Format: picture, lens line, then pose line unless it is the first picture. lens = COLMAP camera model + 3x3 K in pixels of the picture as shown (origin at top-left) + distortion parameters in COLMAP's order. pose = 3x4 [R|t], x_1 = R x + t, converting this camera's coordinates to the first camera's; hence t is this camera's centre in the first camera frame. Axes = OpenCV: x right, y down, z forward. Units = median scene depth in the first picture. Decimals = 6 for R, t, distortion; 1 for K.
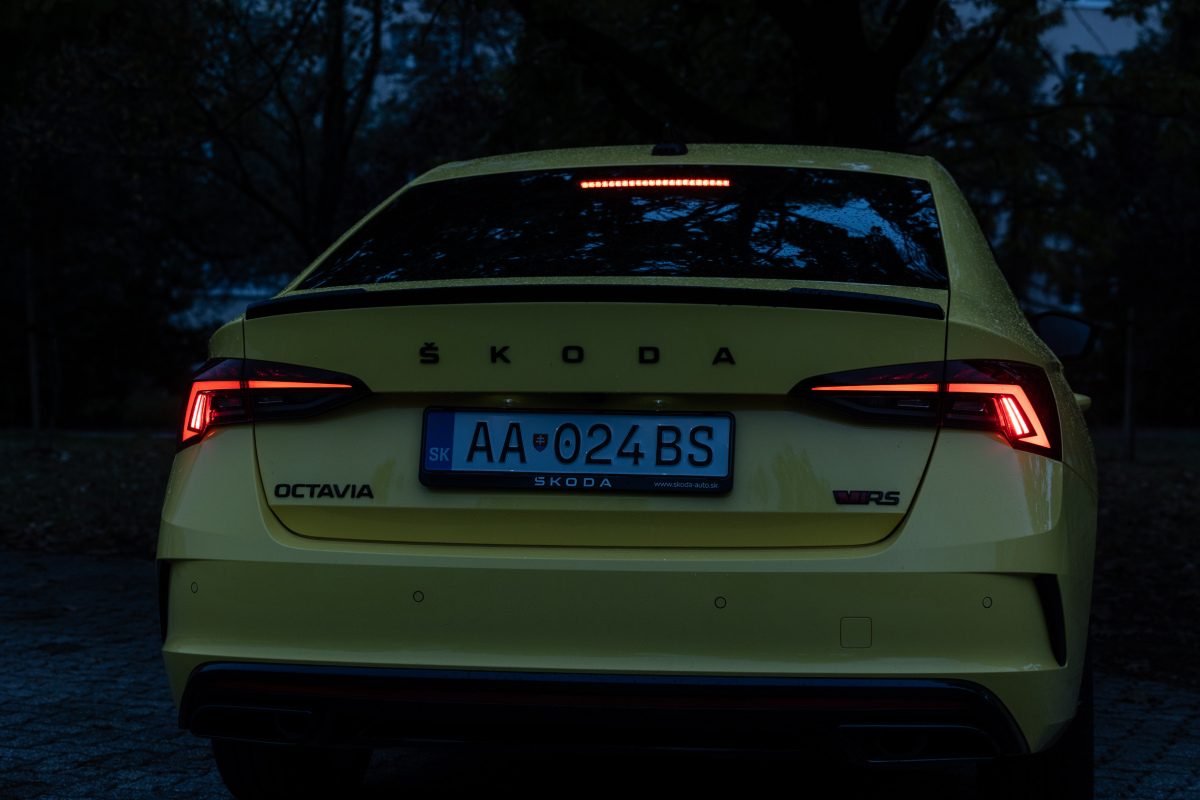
lens RADIAL K [[2351.6, 0, 600.0], [0, 2351.6, 400.0], [0, 0, 1]] dist [-0.104989, -0.109871]
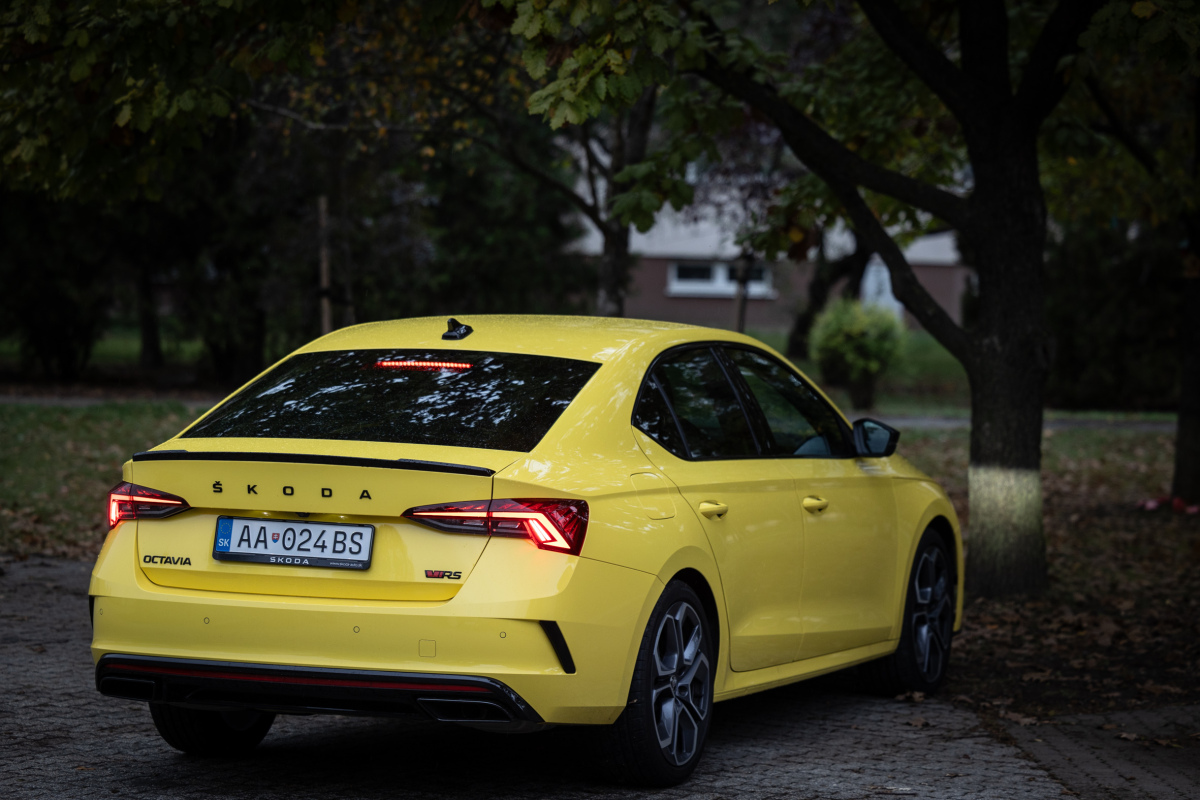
lens RADIAL K [[4003.1, 0, 600.0], [0, 4003.1, 400.0], [0, 0, 1]] dist [0.134780, 0.207434]
pose [[0.973953, 0.022990, -0.225580, 0.913839], [-0.016869, 0.999436, 0.029024, -0.182191], [0.226120, -0.024463, 0.973792, -1.950228]]
